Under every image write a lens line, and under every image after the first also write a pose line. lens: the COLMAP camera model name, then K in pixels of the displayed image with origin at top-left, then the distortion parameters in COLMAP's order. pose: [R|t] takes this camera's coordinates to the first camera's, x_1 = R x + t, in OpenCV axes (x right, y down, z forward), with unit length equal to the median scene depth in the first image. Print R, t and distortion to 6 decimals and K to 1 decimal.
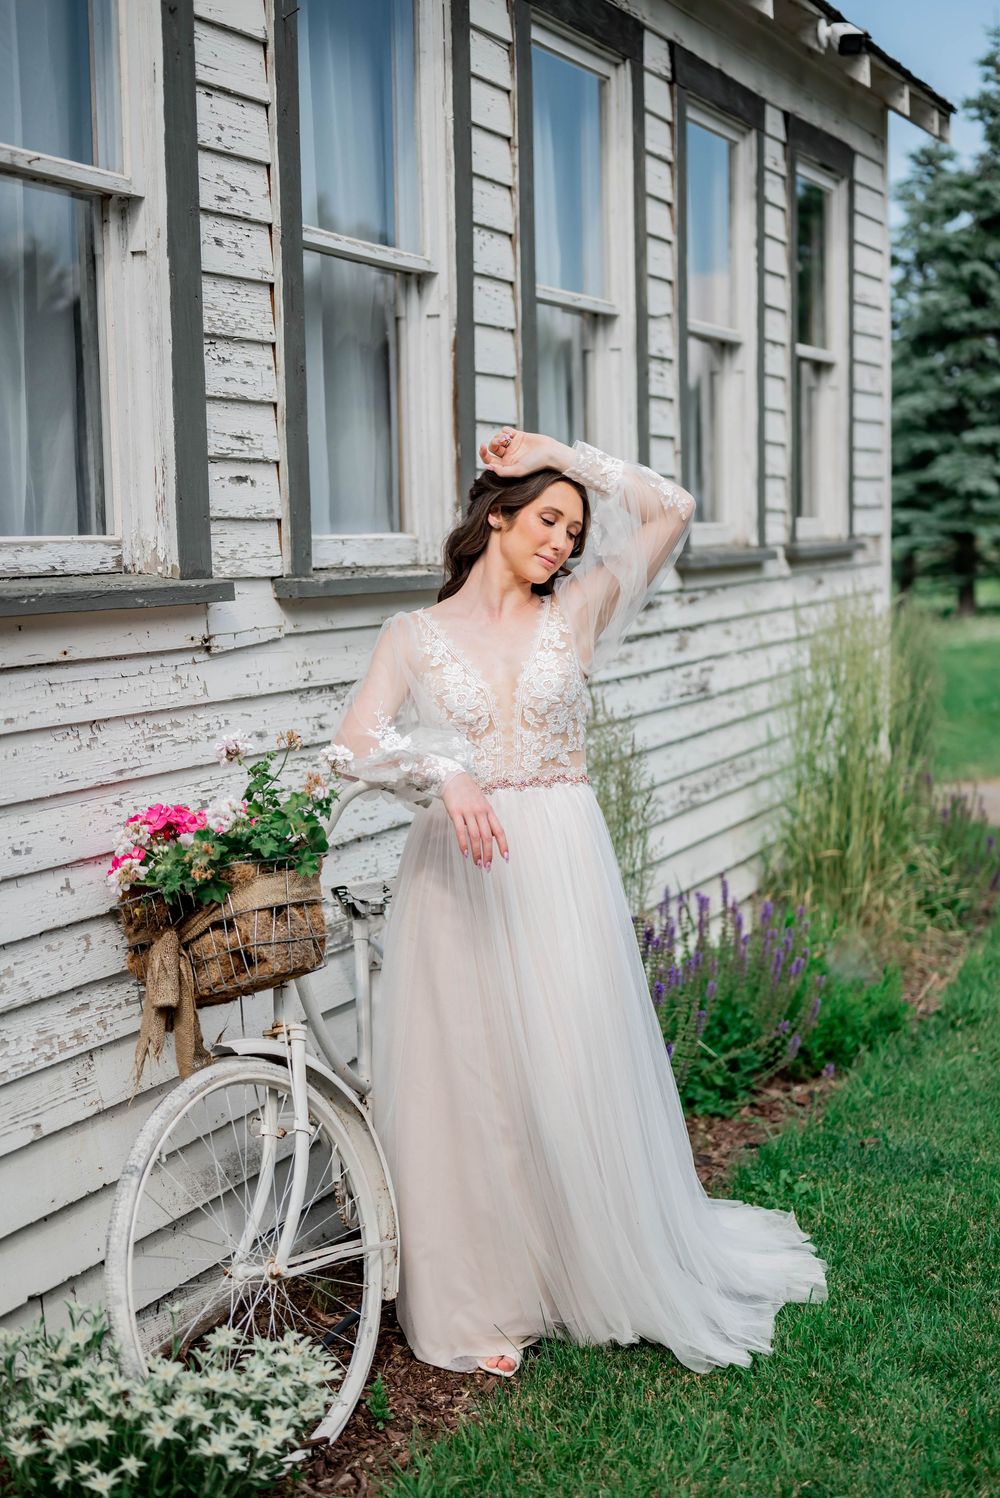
lens RADIAL K [[2129.0, 0, 500.0], [0, 2129.0, 749.0], [0, 0, 1]] dist [0.012319, -0.118403]
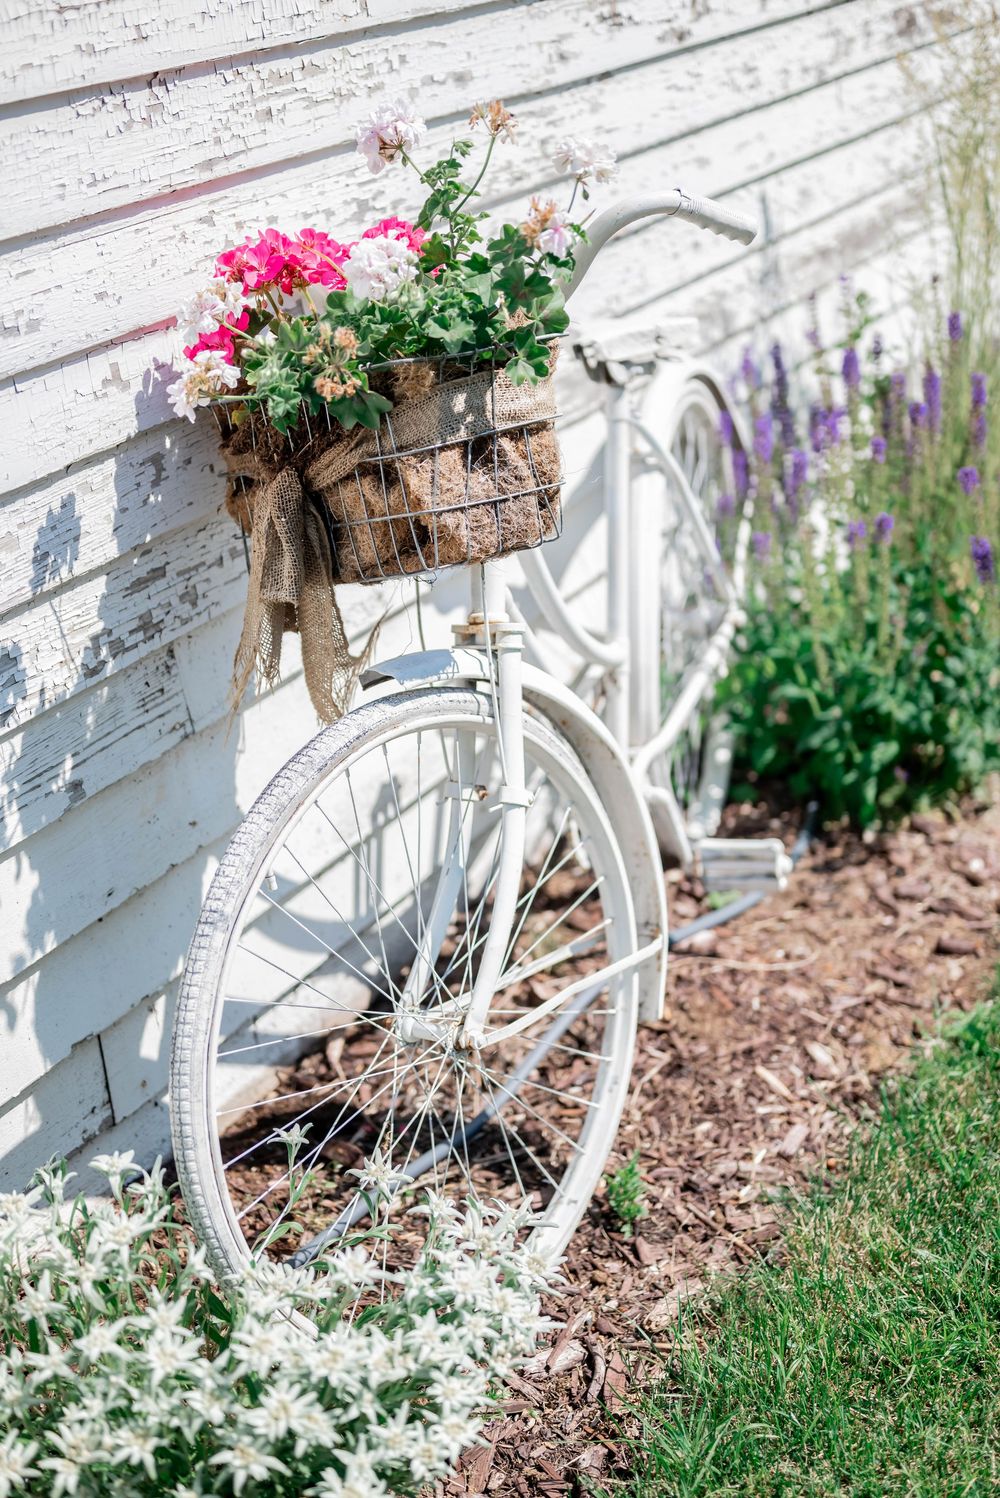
lens RADIAL K [[2129.0, 0, 500.0], [0, 2129.0, 749.0], [0, 0, 1]] dist [0.012319, -0.118403]
pose [[0.993619, 0.051021, -0.100590, -0.037168], [-0.014117, 0.941081, 0.337886, -0.037239], [0.111902, -0.334310, 0.935796, 0.443460]]
